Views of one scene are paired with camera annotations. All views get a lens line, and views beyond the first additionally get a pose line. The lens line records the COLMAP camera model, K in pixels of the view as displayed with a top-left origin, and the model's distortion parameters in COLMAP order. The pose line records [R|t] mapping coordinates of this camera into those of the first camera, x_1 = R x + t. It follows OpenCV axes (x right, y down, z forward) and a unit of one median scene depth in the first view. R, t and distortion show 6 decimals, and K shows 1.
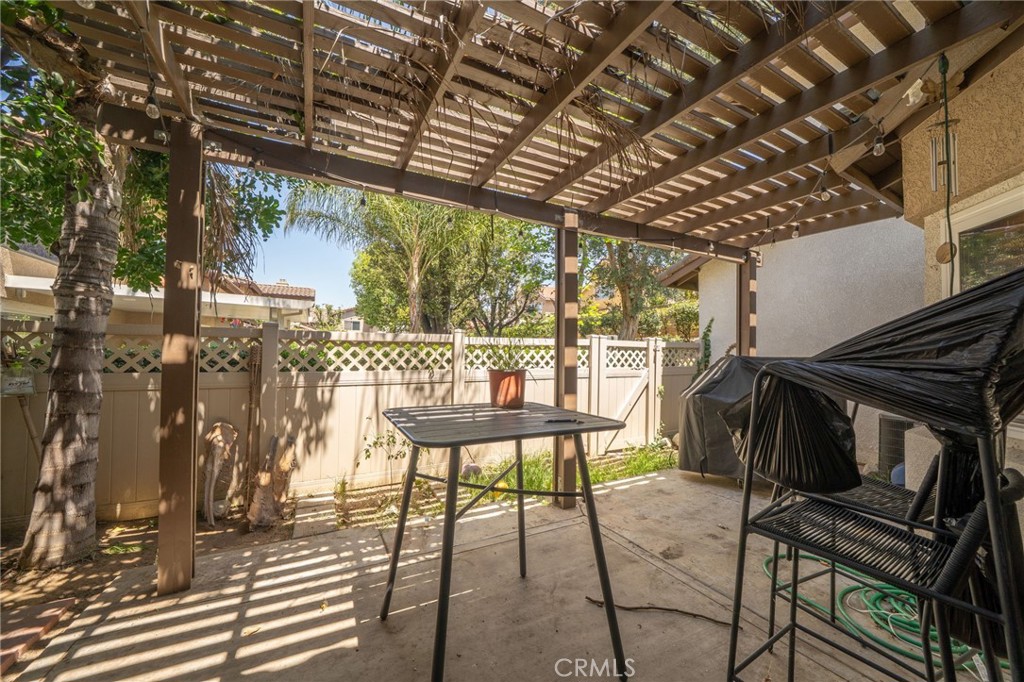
lens RADIAL K [[377.1, 0, 507.5], [0, 377.1, 344.5], [0, 0, 1]] dist [-0.016907, 0.000758]
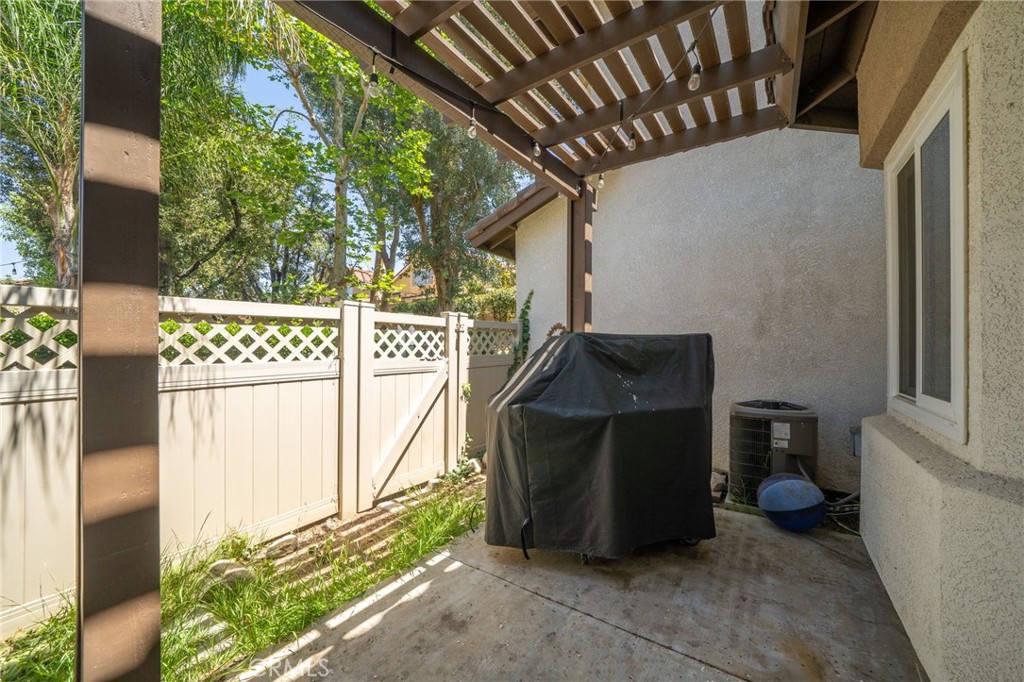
lens RADIAL K [[377.1, 0, 514.0], [0, 377.1, 344.4], [0, 0, 1]] dist [-0.016907, 0.000758]
pose [[0.891480, -0.009103, 0.452970, 0.185667], [0.000034, 0.999799, 0.020027, 0.026815], [-0.453061, -0.017838, 0.891301, 0.372417]]
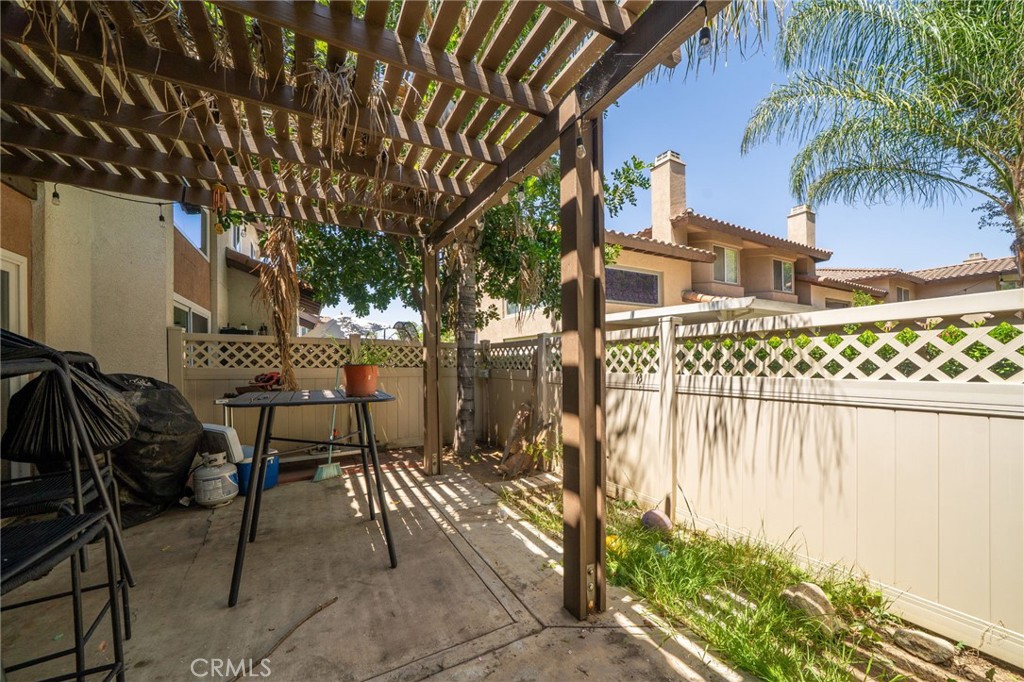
lens RADIAL K [[377.1, 0, 505.1], [0, 377.1, 359.3], [0, 0, 1]] dist [-0.016907, 0.000758]
pose [[0.008239, -0.016881, -0.999824, 0.444844], [0.029341, 0.999431, -0.016632, 0.032816], [0.999535, -0.029199, 0.008730, 0.542877]]
